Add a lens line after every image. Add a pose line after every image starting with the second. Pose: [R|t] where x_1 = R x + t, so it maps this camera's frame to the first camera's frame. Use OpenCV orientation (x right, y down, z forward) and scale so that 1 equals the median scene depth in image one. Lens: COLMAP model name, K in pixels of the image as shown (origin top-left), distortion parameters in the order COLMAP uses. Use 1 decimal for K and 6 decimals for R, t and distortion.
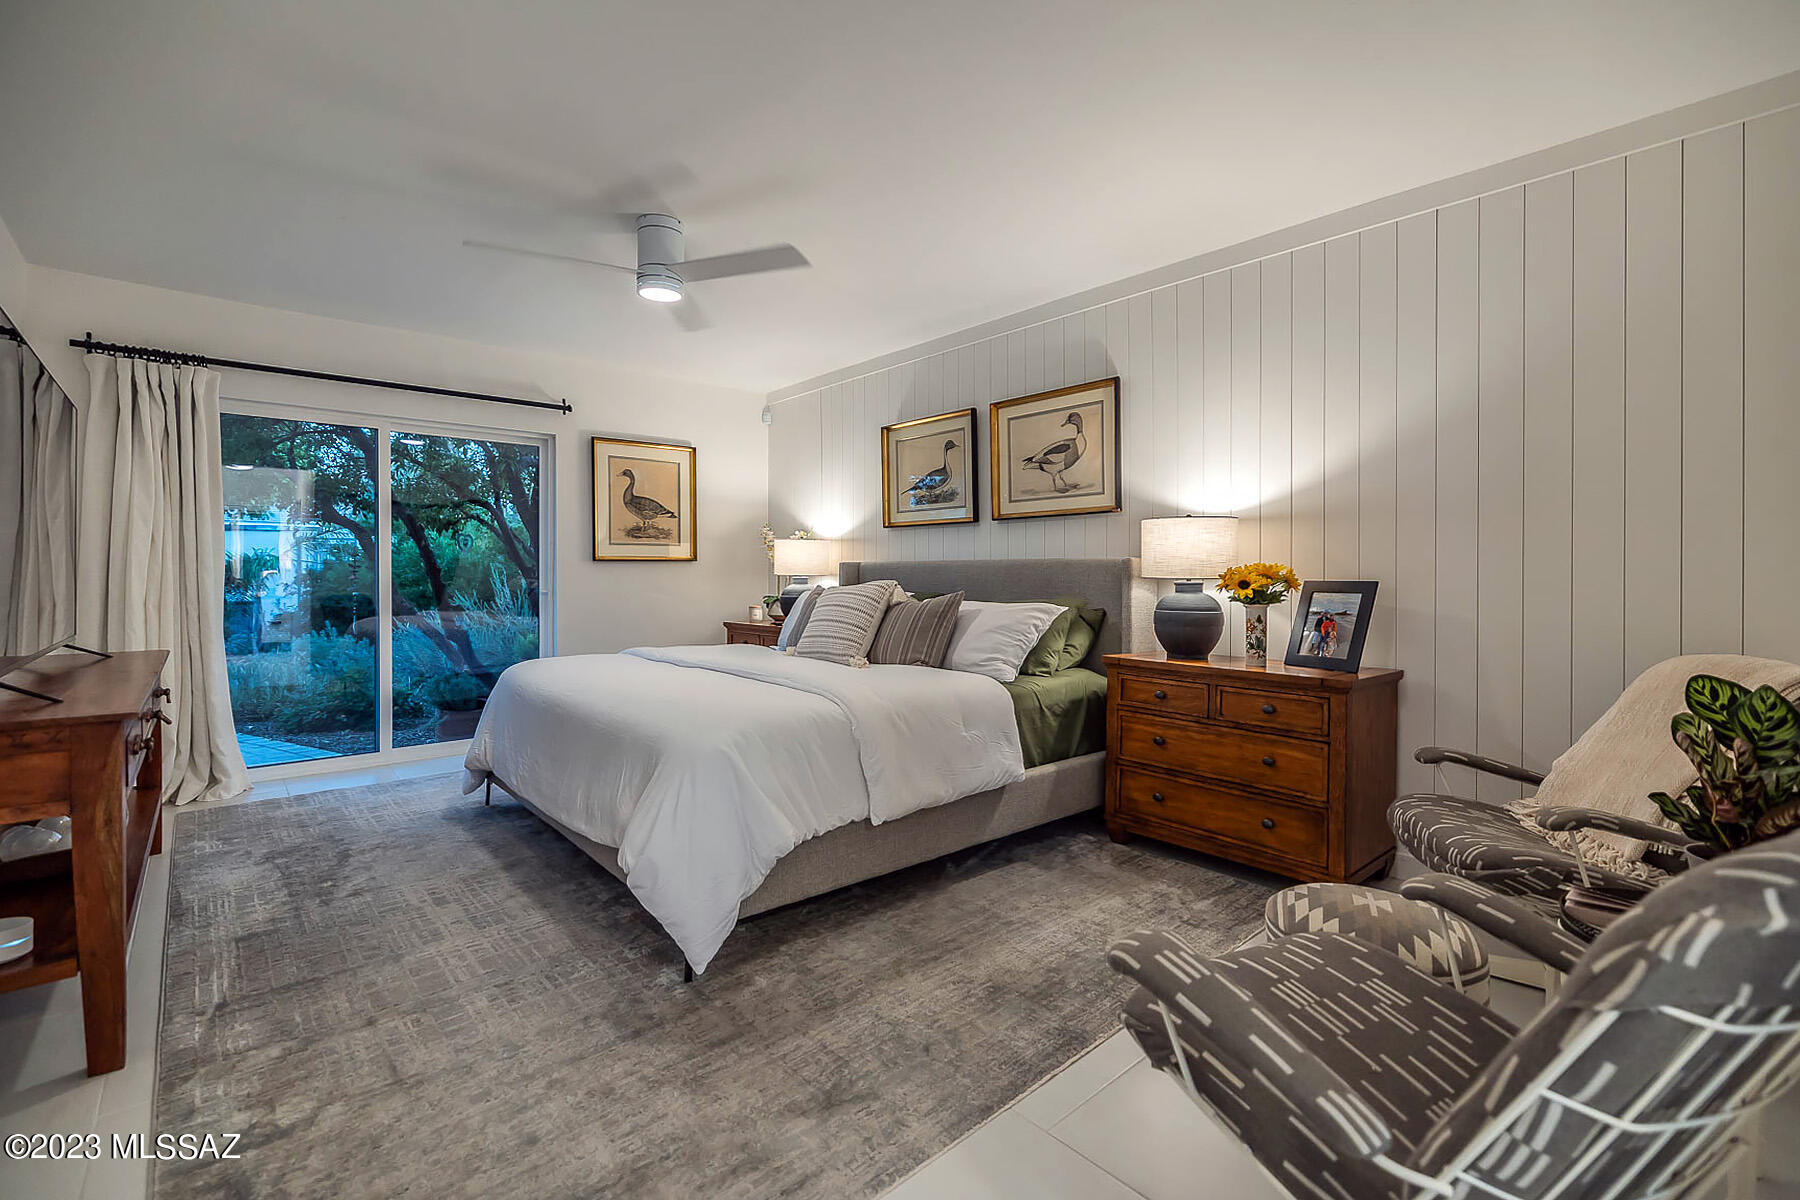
lens RADIAL K [[788.7, 0, 923.6], [0, 788.7, 577.4], [0, 0, 1]] dist [0.001704, -0.000102]
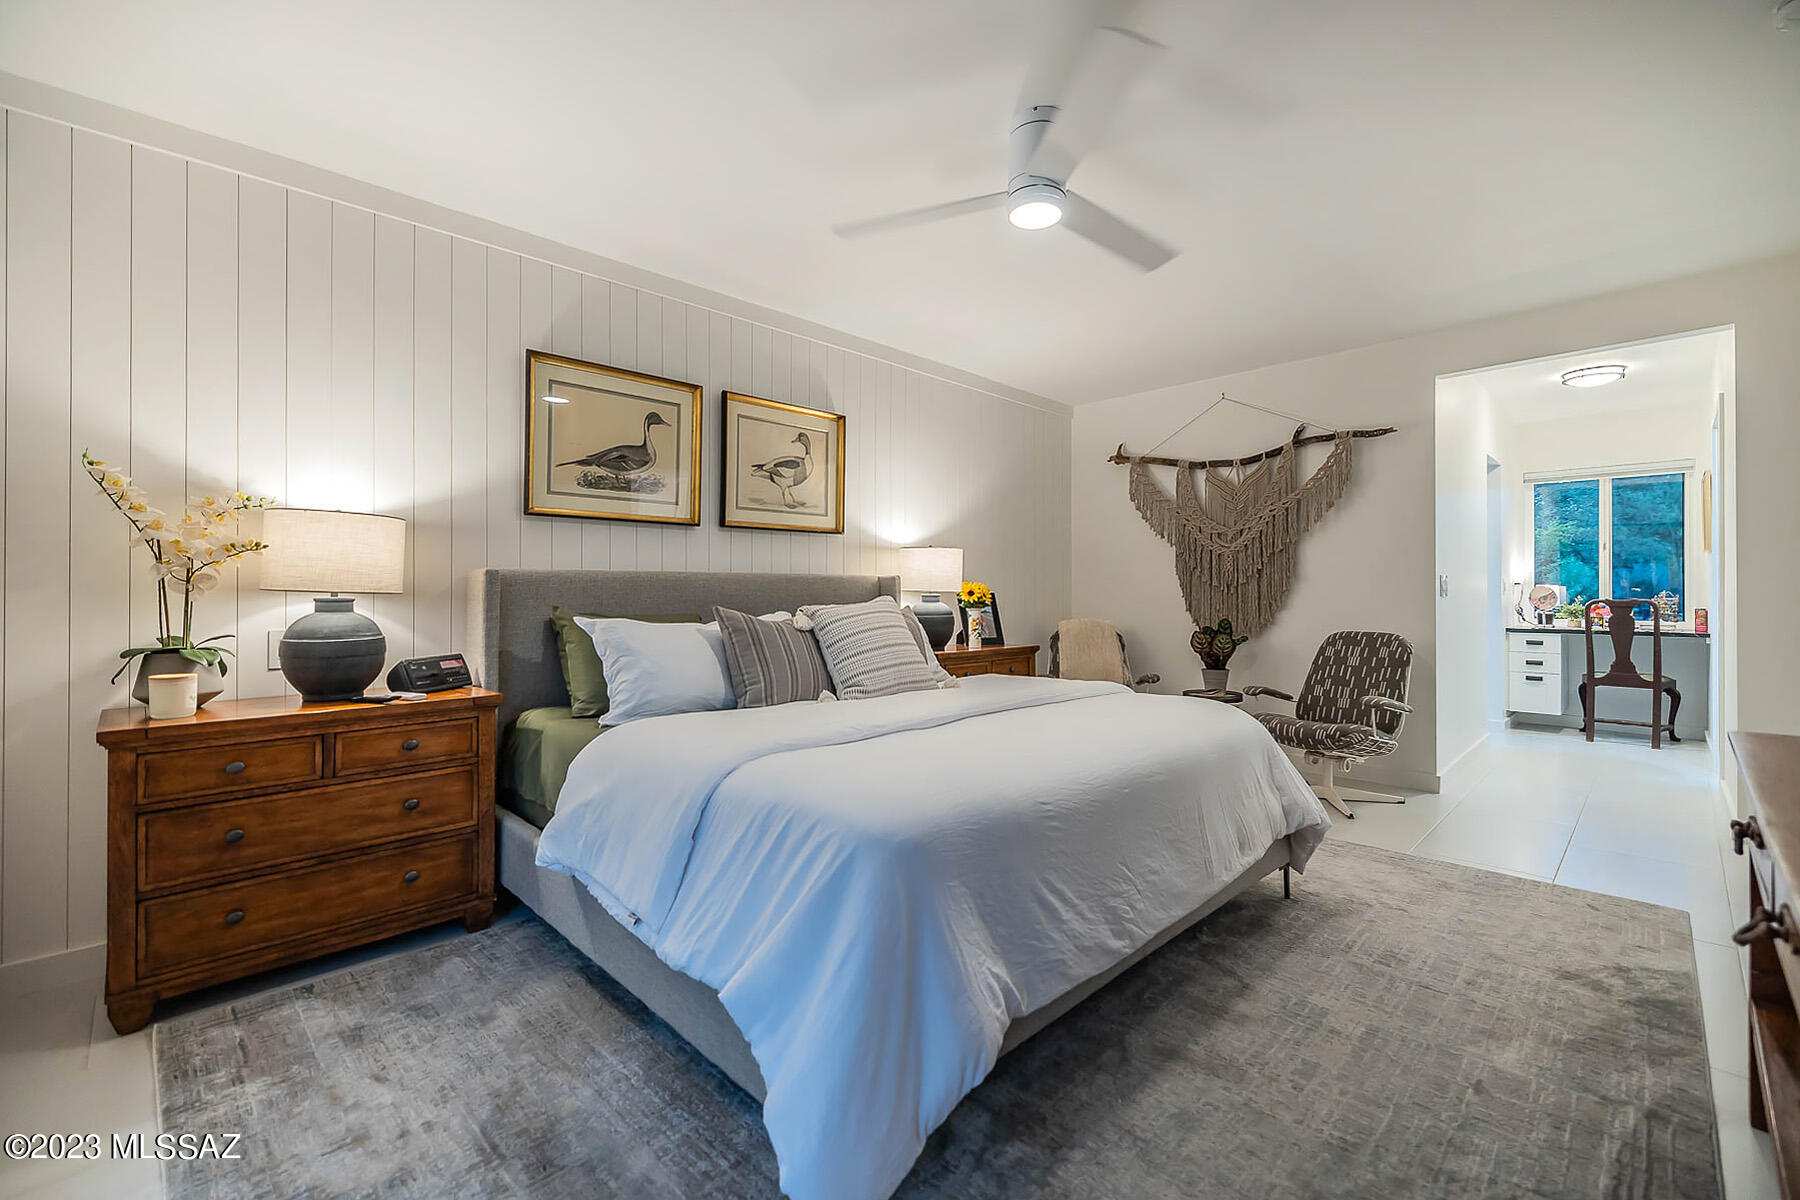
lens RADIAL K [[788.7, 0, 923.6], [0, 788.7, 577.4], [0, 0, 1]] dist [0.001704, -0.000102]
pose [[-0.093326, 0.007921, 0.995604, -0.821509], [0.004789, 0.999960, -0.007506, -0.010159], [-0.995624, 0.004067, -0.093360, 0.903086]]
